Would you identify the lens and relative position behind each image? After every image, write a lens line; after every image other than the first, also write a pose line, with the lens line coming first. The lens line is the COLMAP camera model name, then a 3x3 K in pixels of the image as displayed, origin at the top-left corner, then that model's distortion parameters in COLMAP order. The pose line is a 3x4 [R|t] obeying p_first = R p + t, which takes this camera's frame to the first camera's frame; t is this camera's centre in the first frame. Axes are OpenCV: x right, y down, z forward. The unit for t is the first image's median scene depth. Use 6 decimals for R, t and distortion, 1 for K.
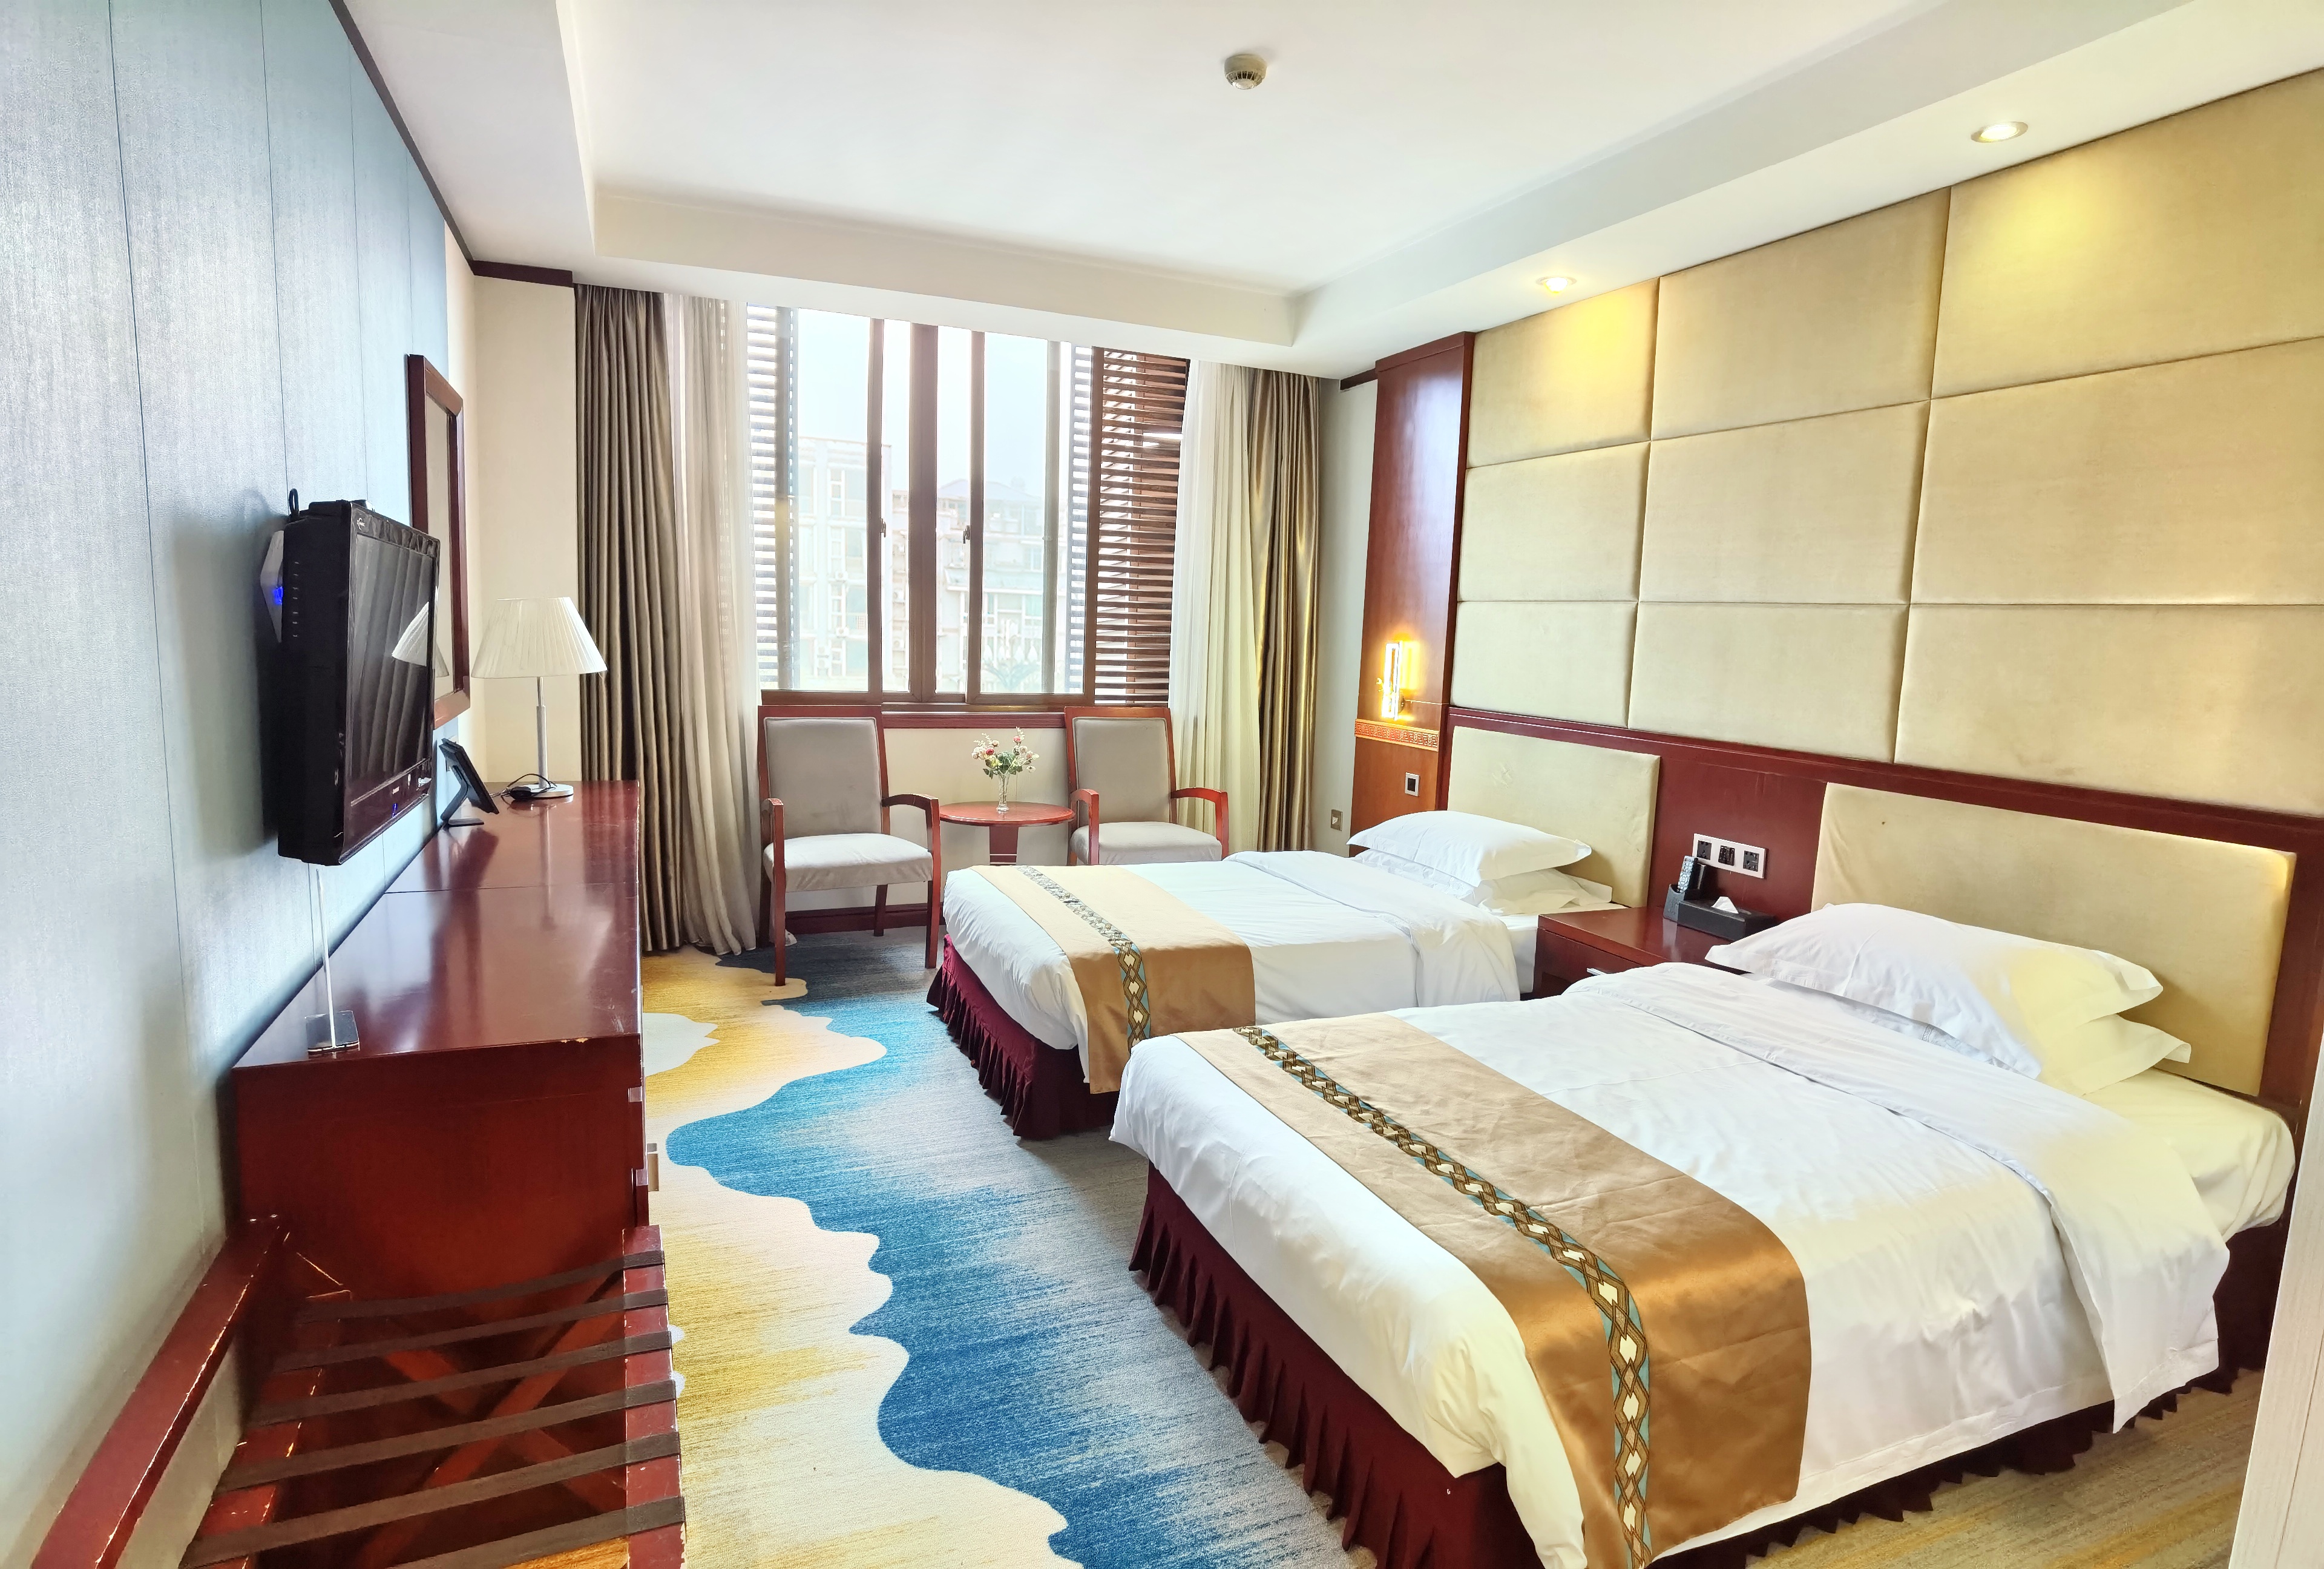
lens RADIAL K [[1226.6, 0, 1162.0], [0, 1226.6, 784.5], [0, 0, 1]] dist [-0.031309, 0.000385]
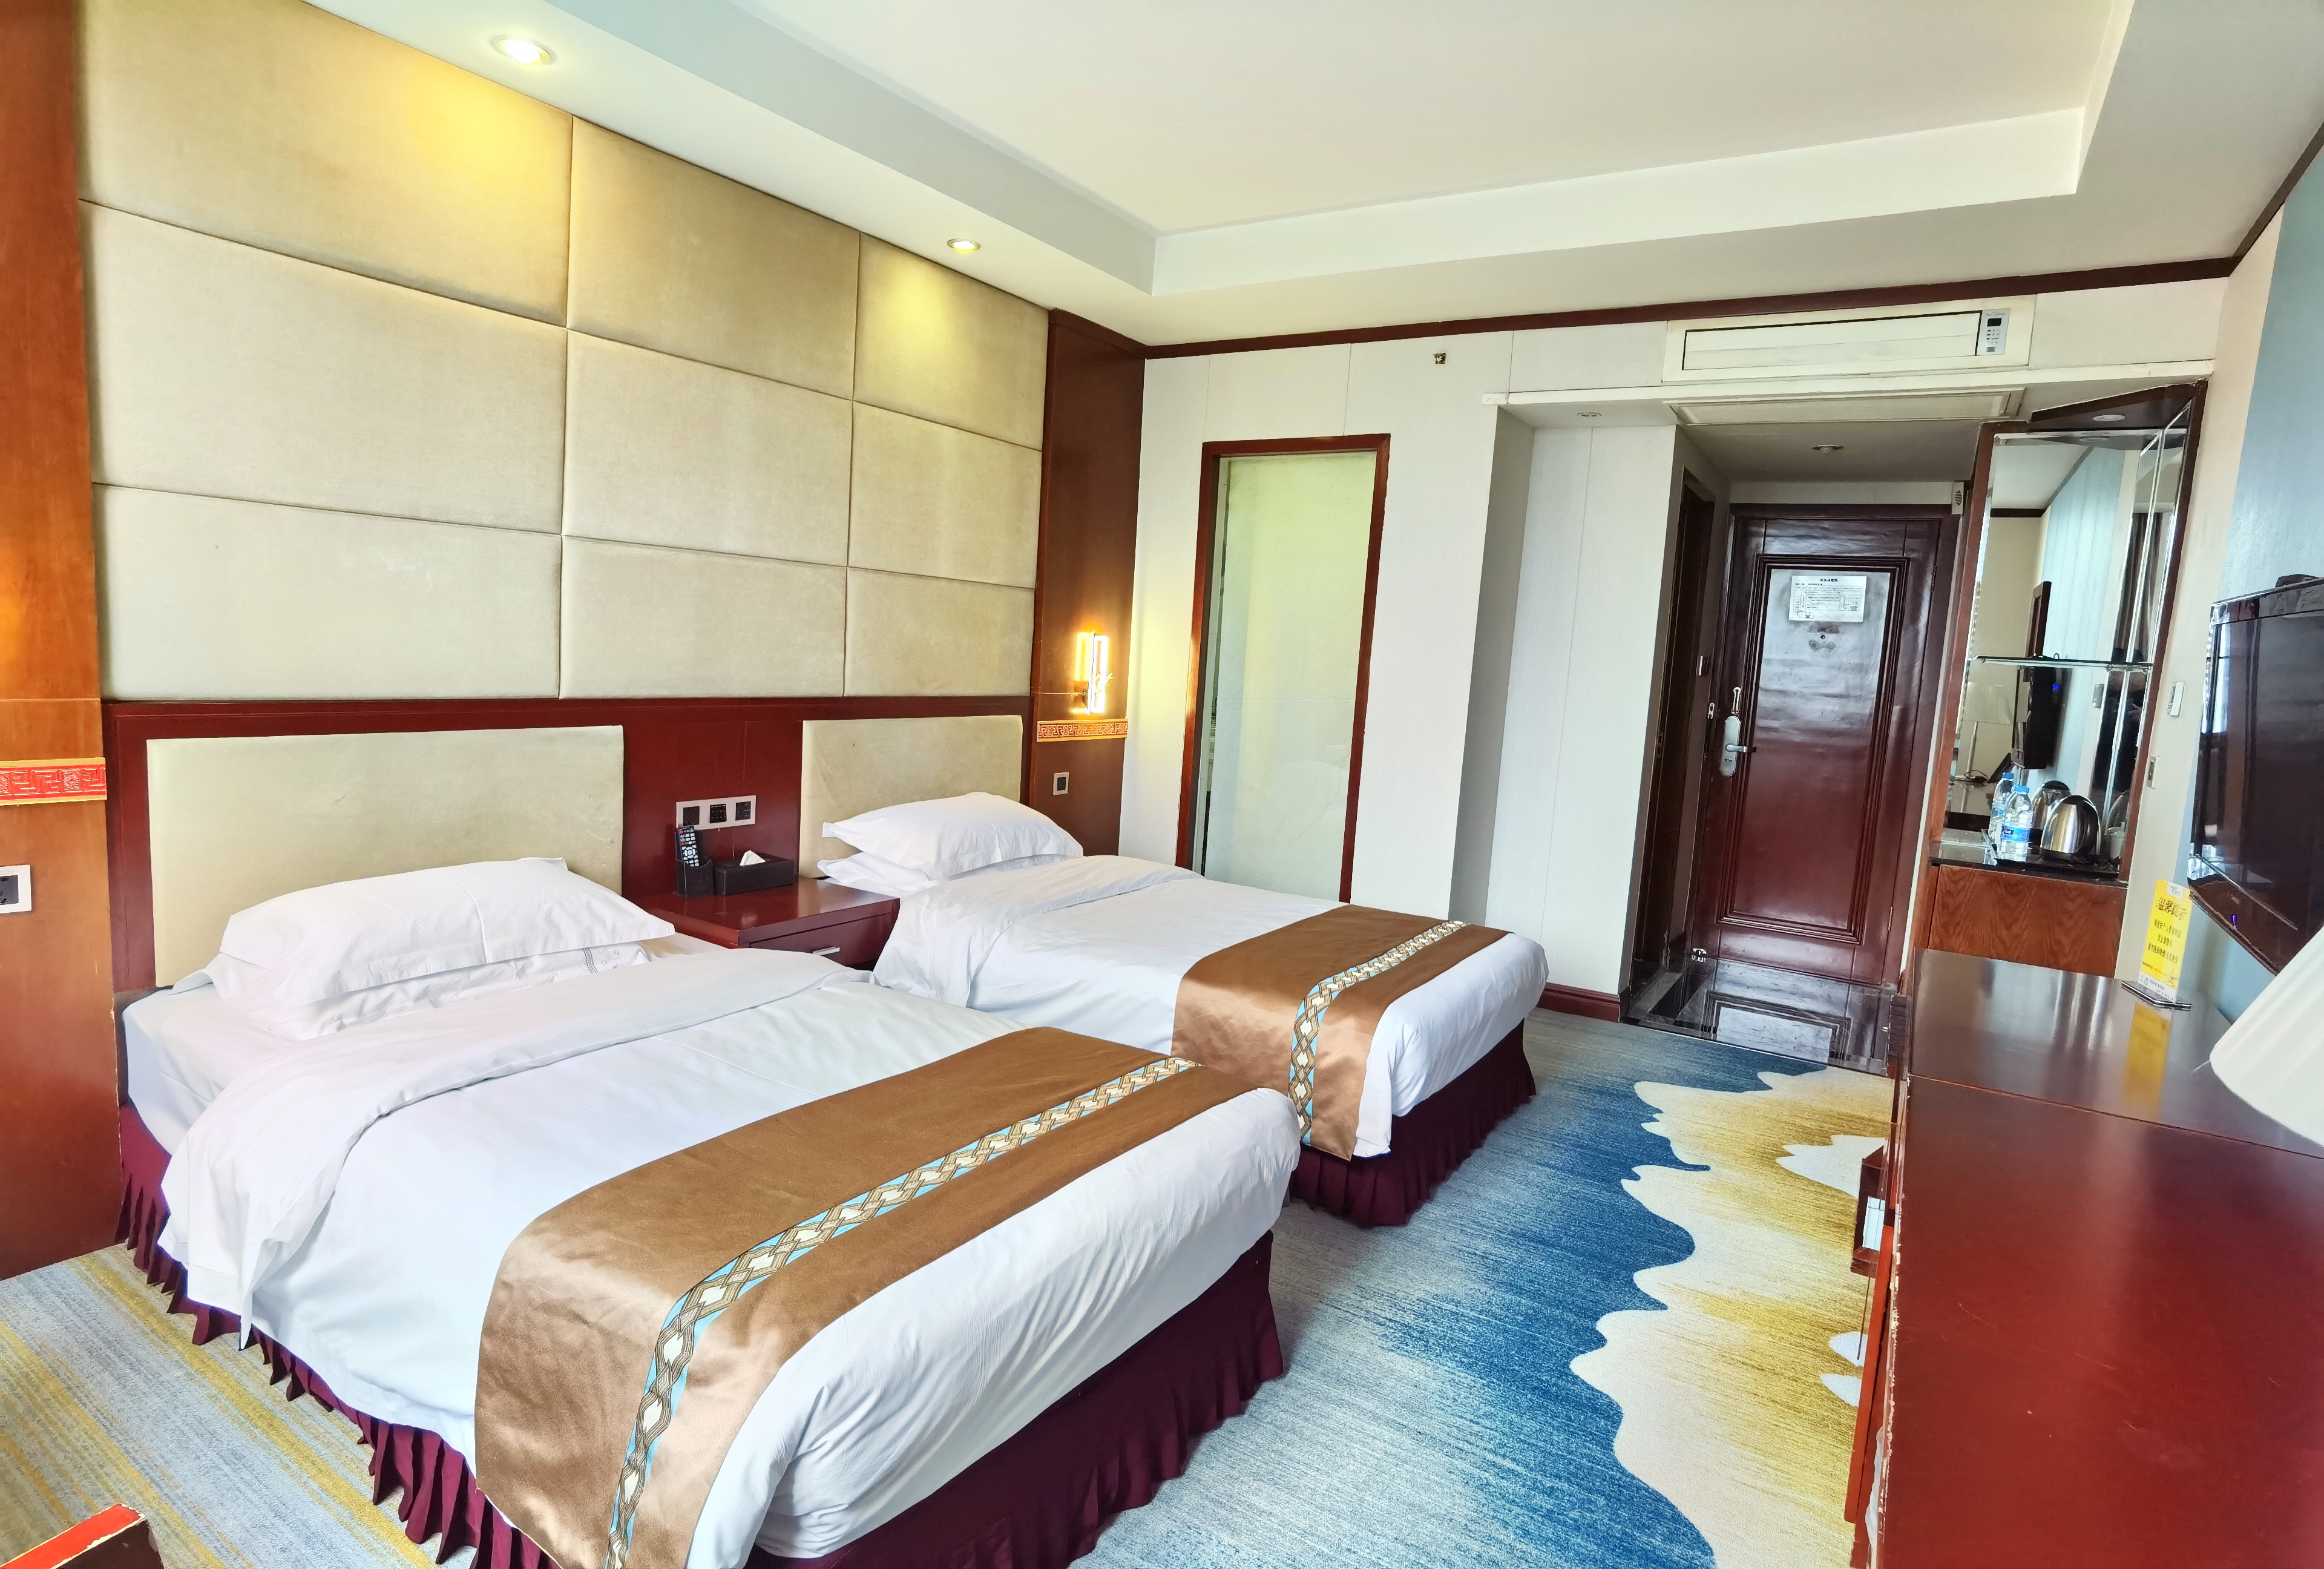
lens RADIAL K [[1198.3, 0, 1162.0], [0, 1198.3, 784.5], [0, 0, 1]] dist [-0.000750, 0.000759]
pose [[-0.554927, -0.185849, 0.810874, -0.608980], [0.012615, 0.972734, 0.231579, -0.217767], [-0.831803, 0.138739, -0.537452, 1.445873]]
